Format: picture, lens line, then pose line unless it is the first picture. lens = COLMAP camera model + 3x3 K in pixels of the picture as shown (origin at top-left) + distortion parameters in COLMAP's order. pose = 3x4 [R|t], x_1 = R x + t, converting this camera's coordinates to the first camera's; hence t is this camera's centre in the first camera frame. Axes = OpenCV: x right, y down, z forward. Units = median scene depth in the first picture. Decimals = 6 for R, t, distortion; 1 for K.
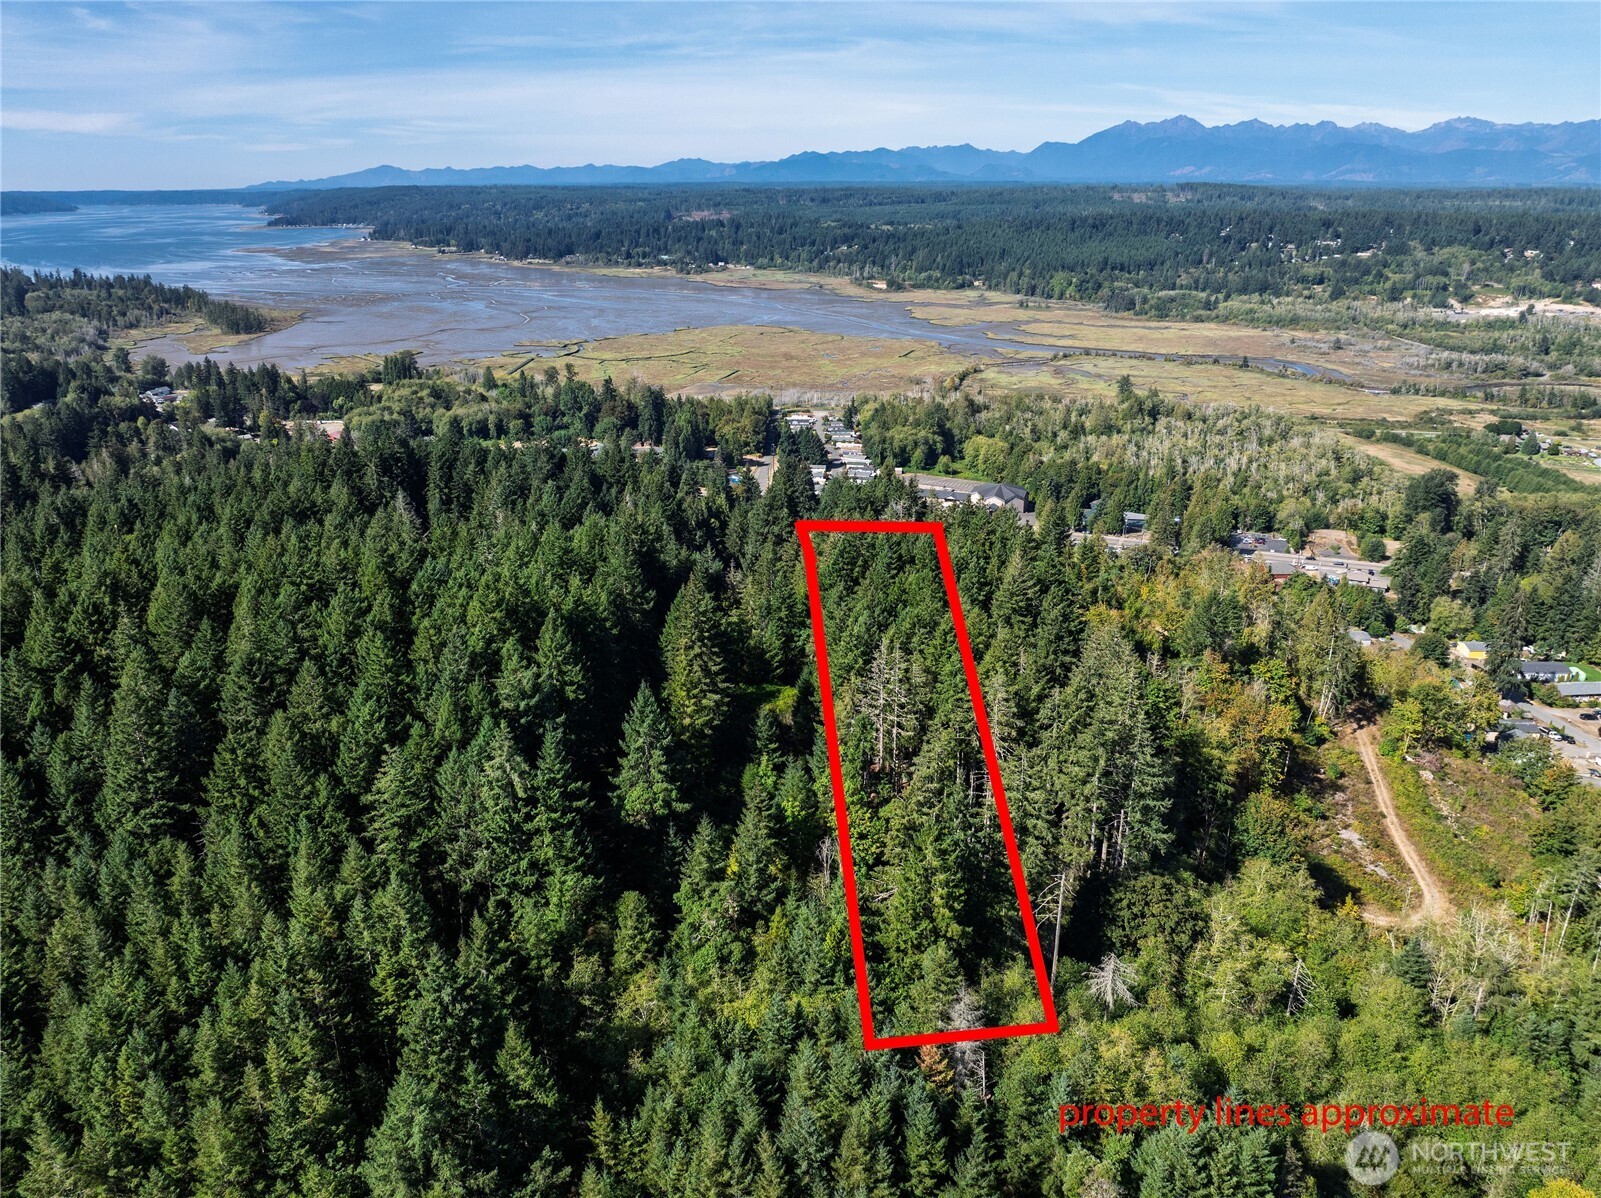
lens RADIAL K [[1124.8, 0, 806.2], [0, 1124.8, 597.7], [0, 0, 1]] dist [-0.049721, 0.015043]
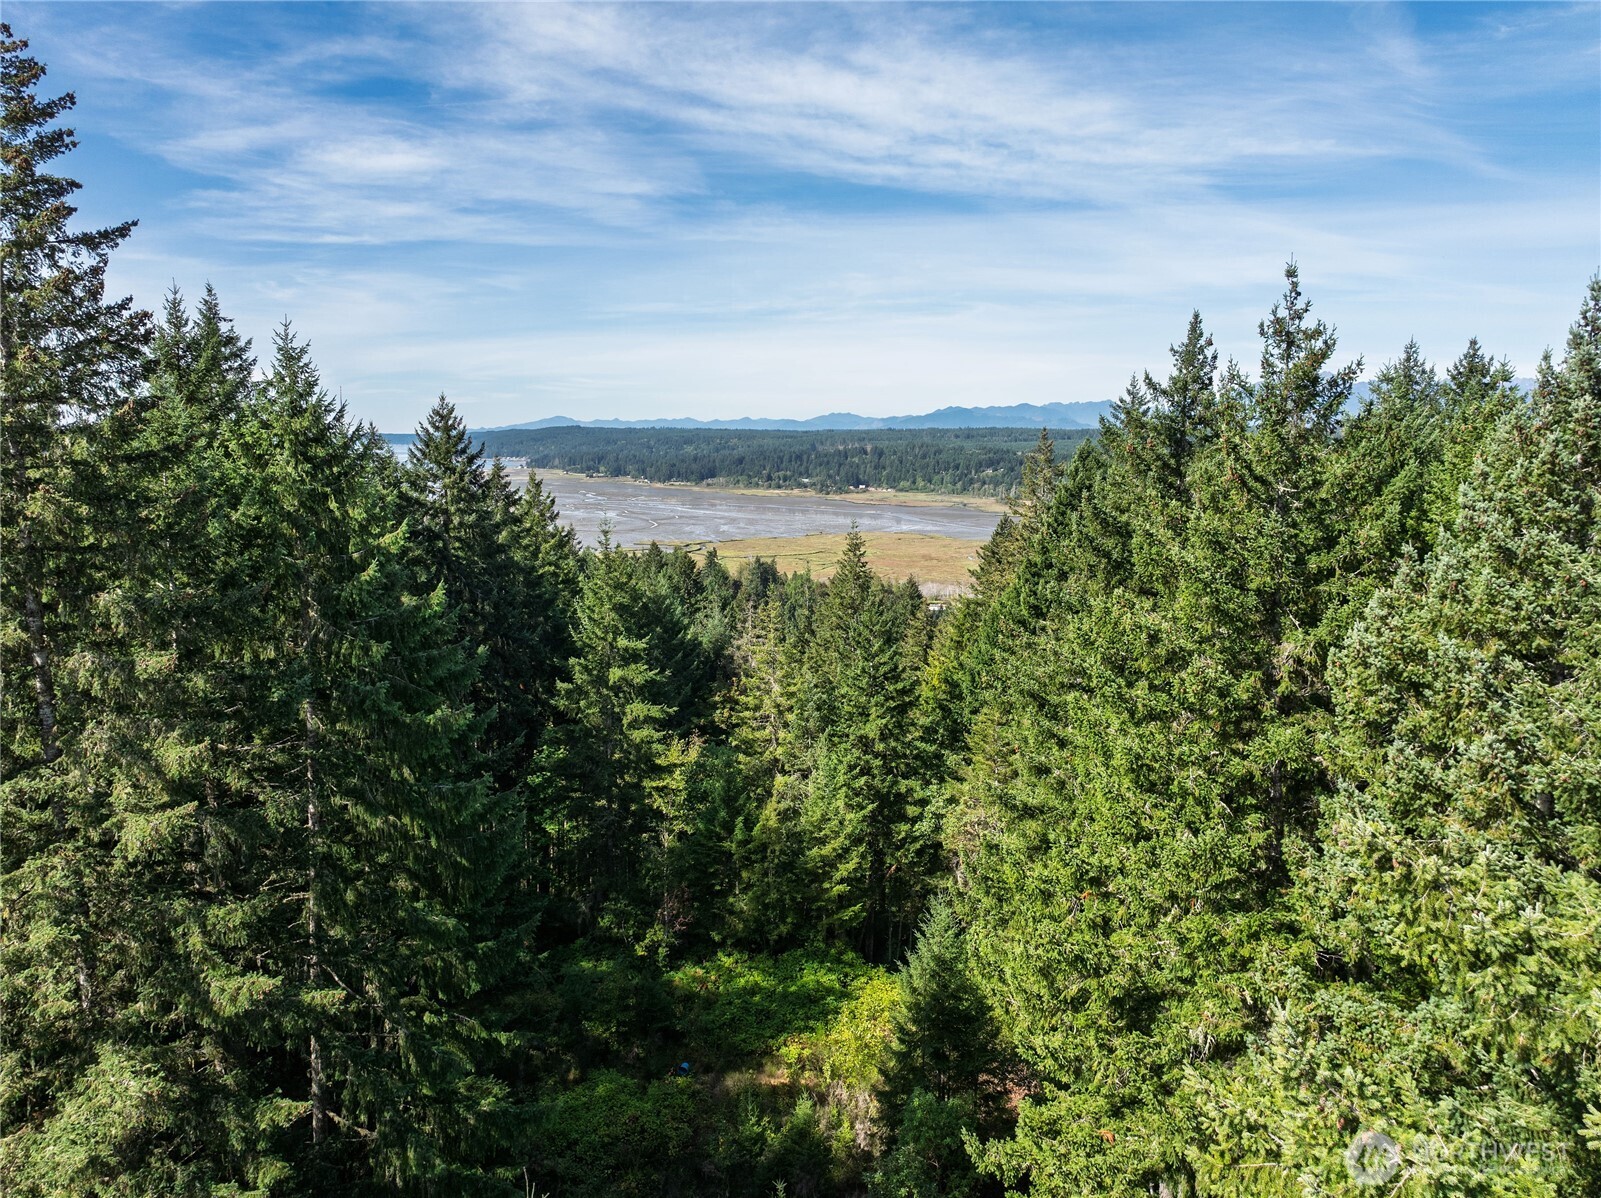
lens RADIAL K [[1124.8, 0, 805.6], [0, 1124.8, 588.6], [0, 0, 1]] dist [-0.049721, 0.015043]
pose [[0.991912, 0.021803, -0.125040, -0.000285], [-0.048767, 0.974986, -0.216850, 0.013282], [0.117184, 0.221194, 0.968164, 0.198965]]
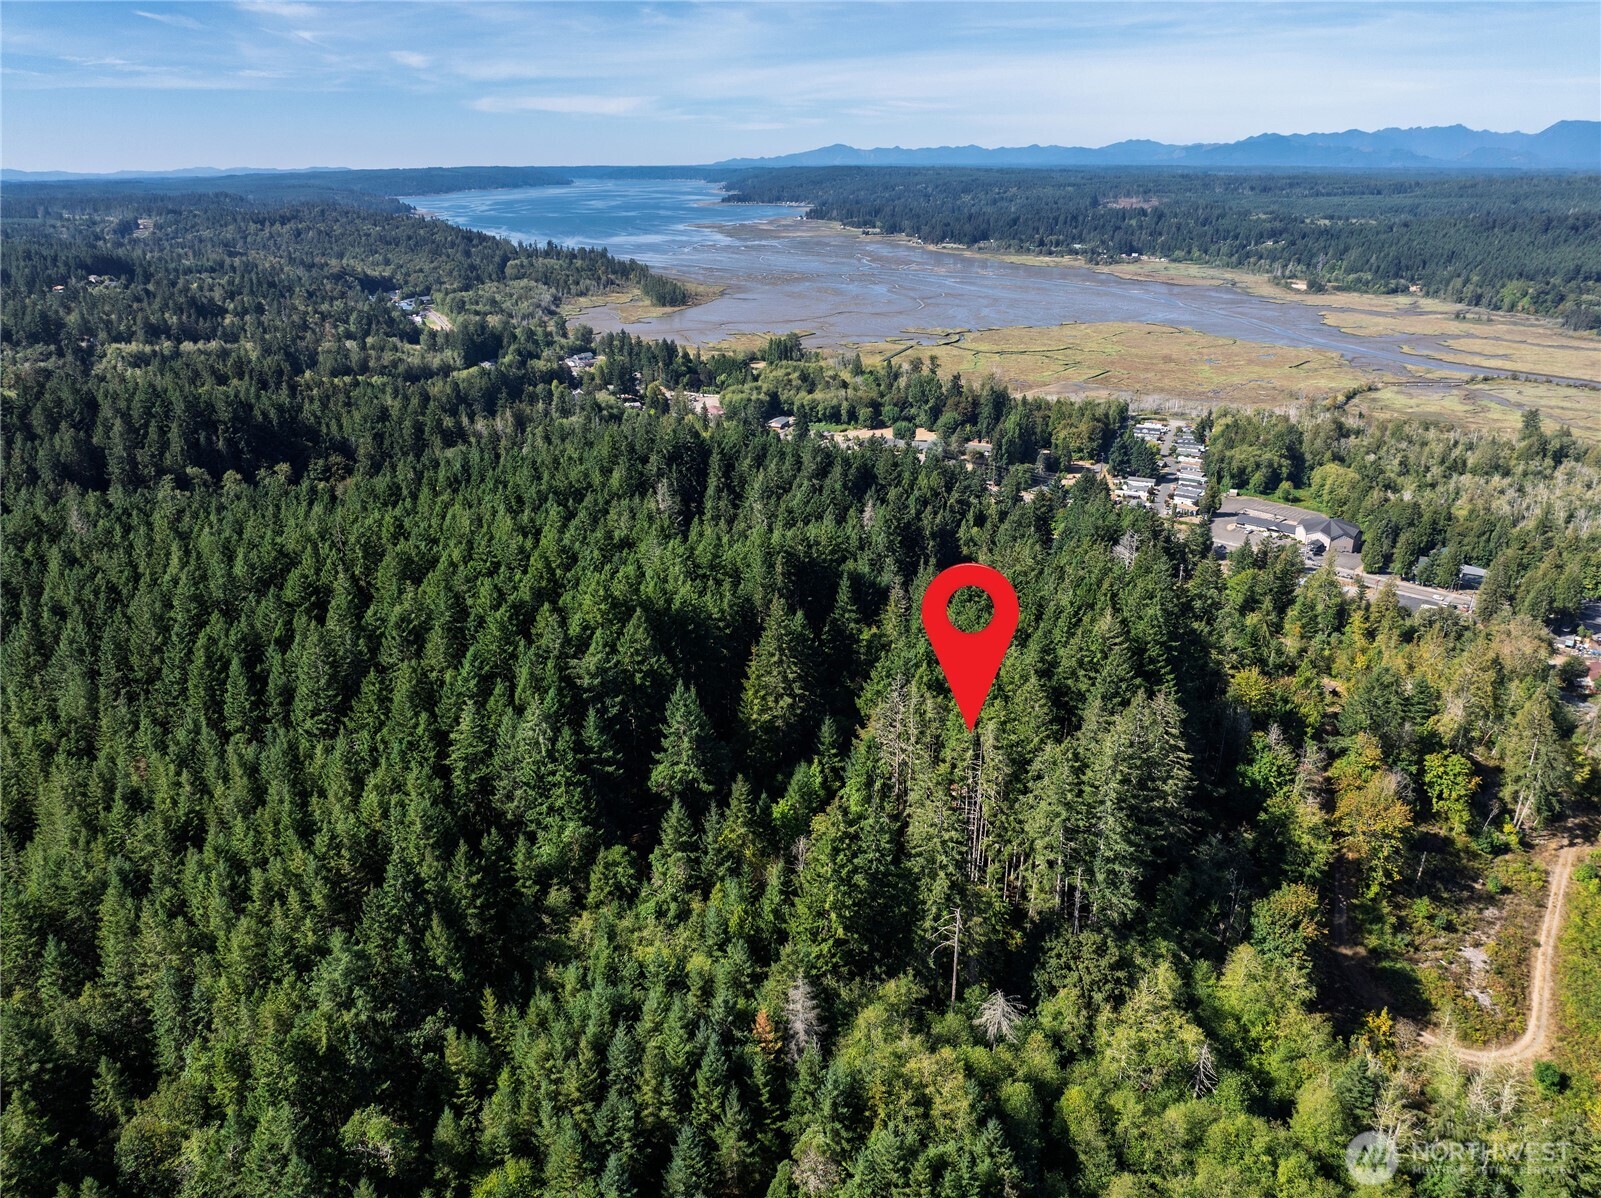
lens RADIAL K [[1124.8, 0, 805.7], [0, 1124.8, 597.1], [0, 0, 1]] dist [-0.049721, 0.015043]
pose [[0.932856, 0.129170, -0.336297, 0.068714], [-0.123944, 0.991597, 0.037061, -0.013618], [0.338258, 0.007110, 0.941027, -0.017069]]
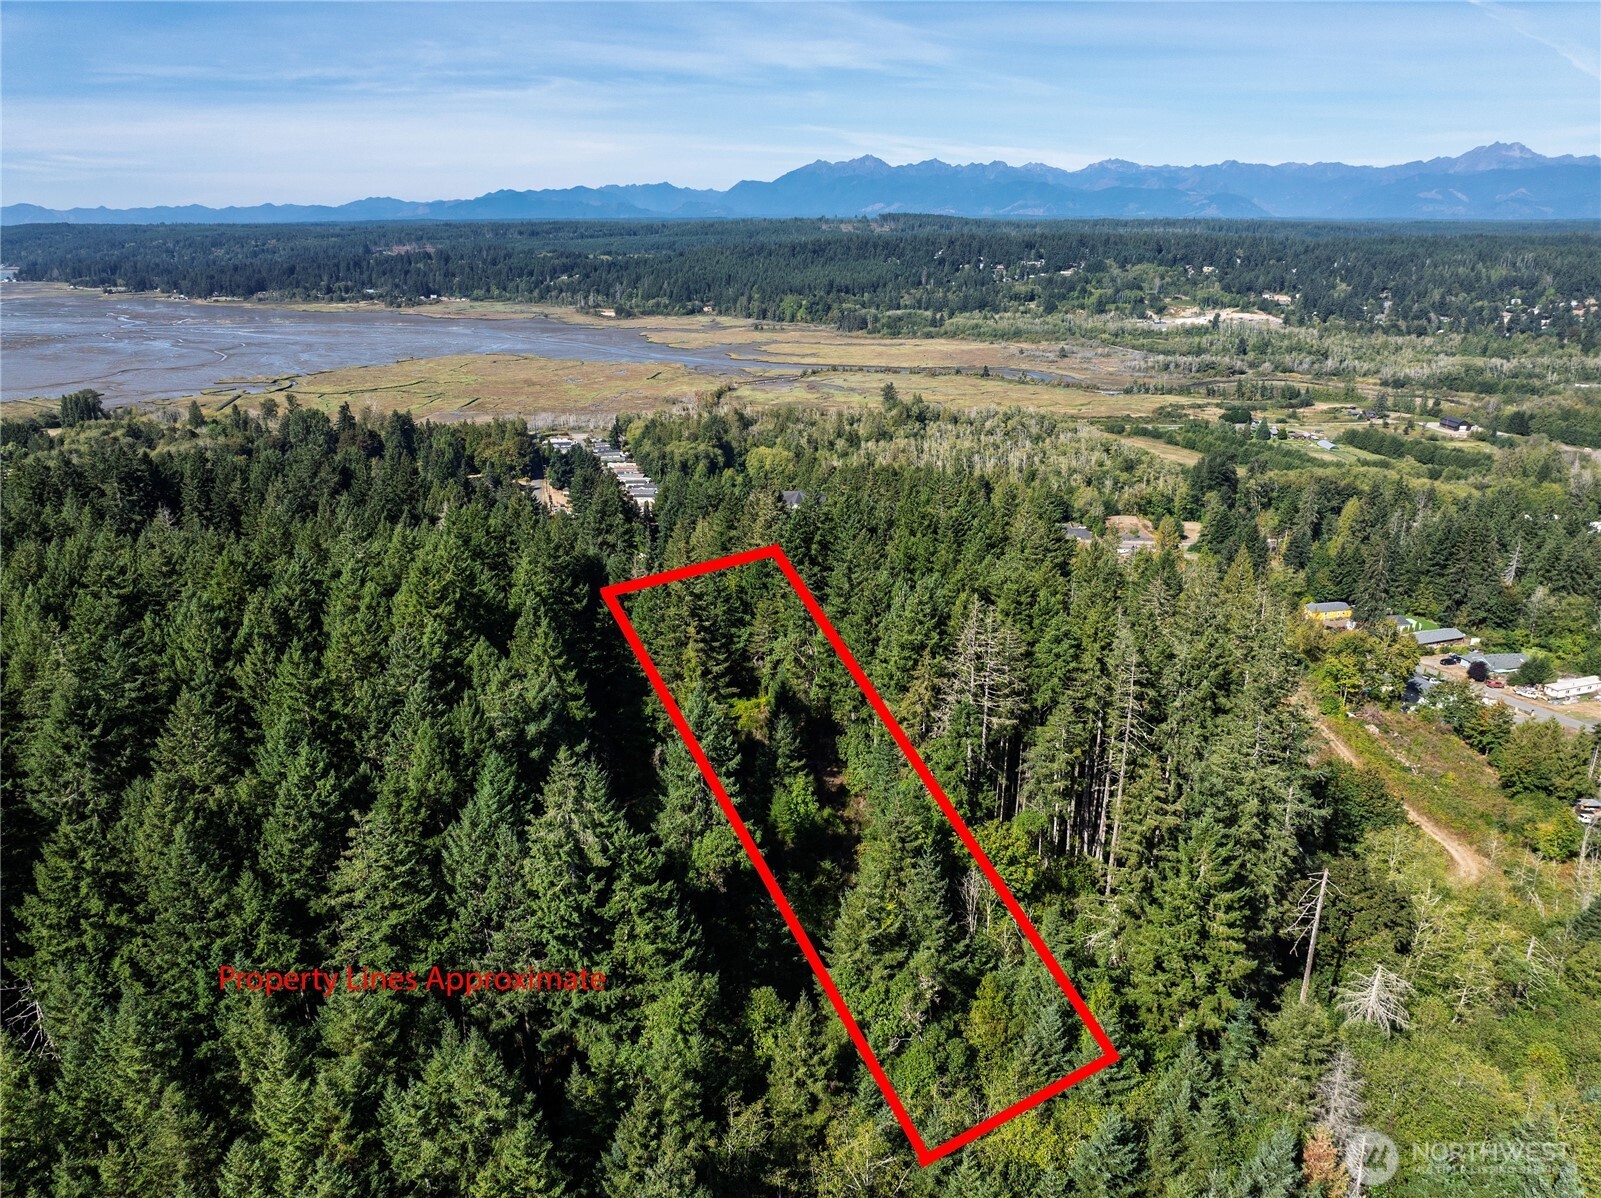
lens RADIAL K [[1124.8, 0, 806.2], [0, 1124.8, 600.5], [0, 0, 1]] dist [-0.049721, 0.015043]
pose [[0.968474, -0.078127, 0.236546, -0.044168], [0.084879, 0.996220, -0.018478, 0.008053], [-0.234208, 0.037973, 0.971444, 0.056452]]
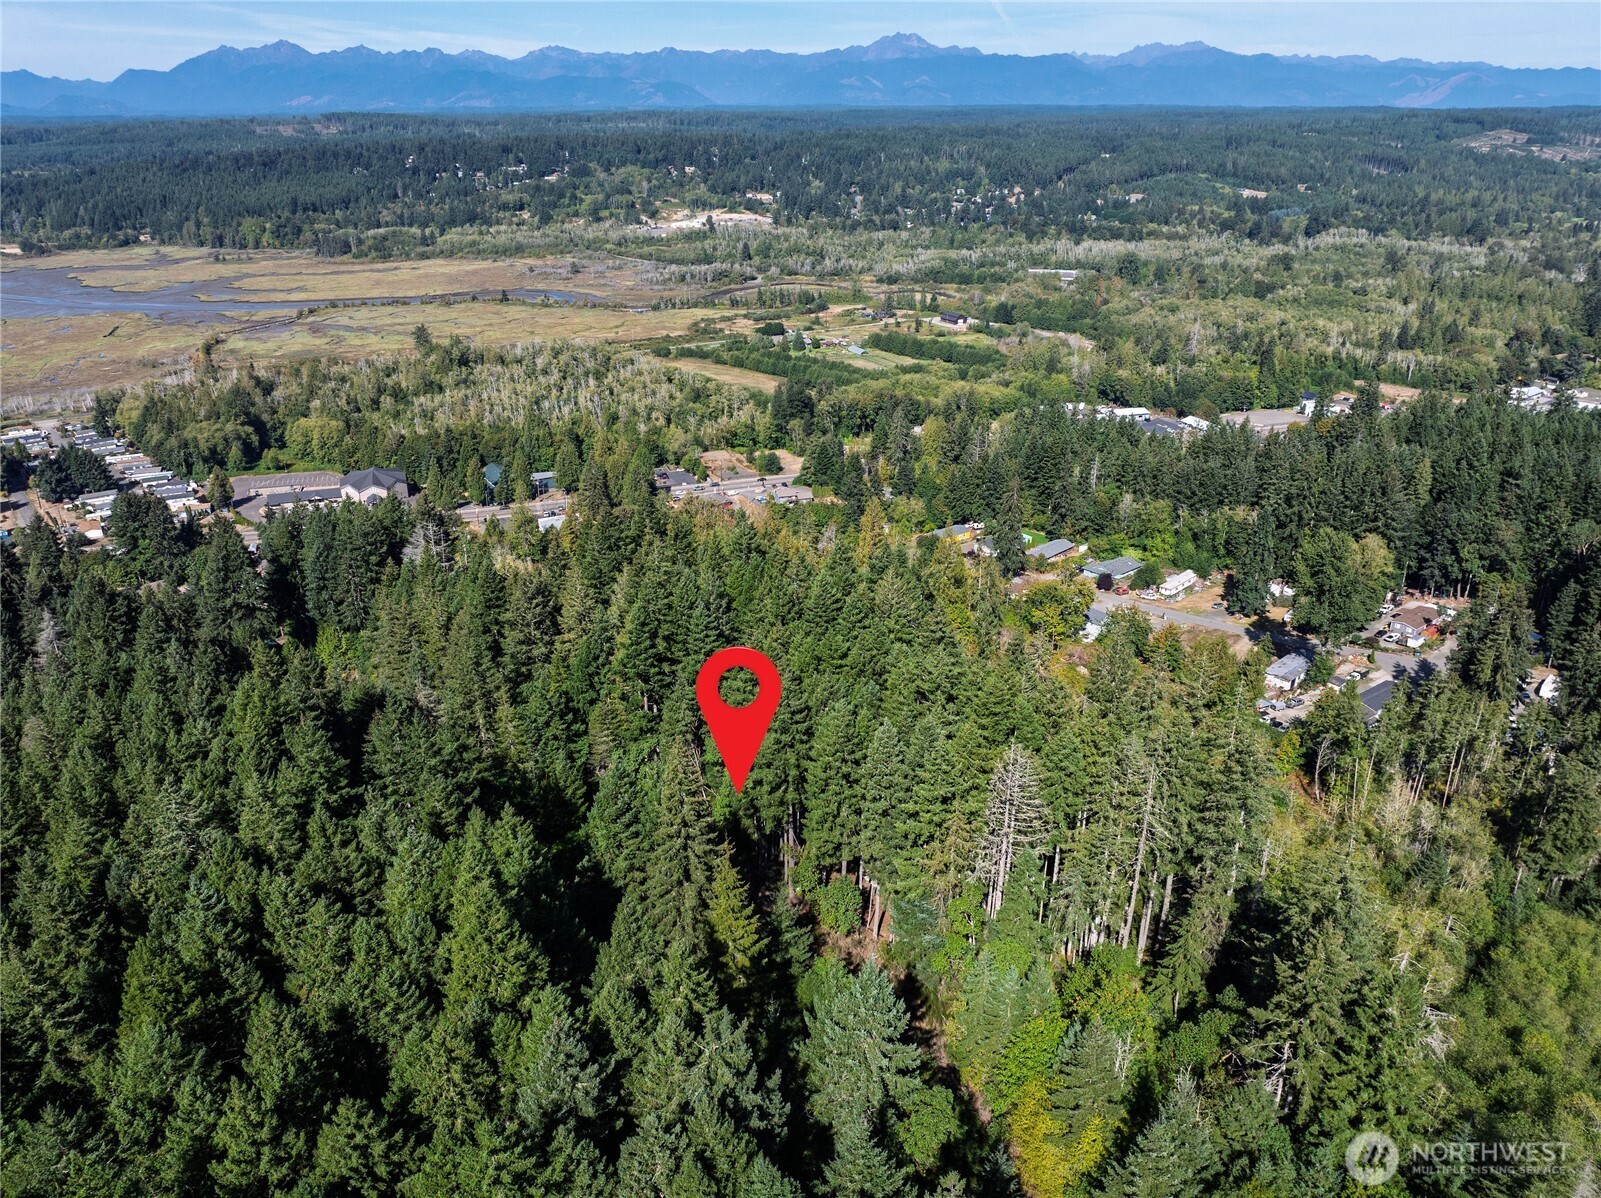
lens RADIAL K [[1124.8, 0, 808.1], [0, 1124.8, 599.4], [0, 0, 1]] dist [-0.049721, 0.015043]
pose [[0.759723, -0.259406, 0.596263, -0.087345], [0.224914, 0.965211, 0.133346, -0.035888], [-0.610110, 0.032802, 0.791637, 0.098864]]
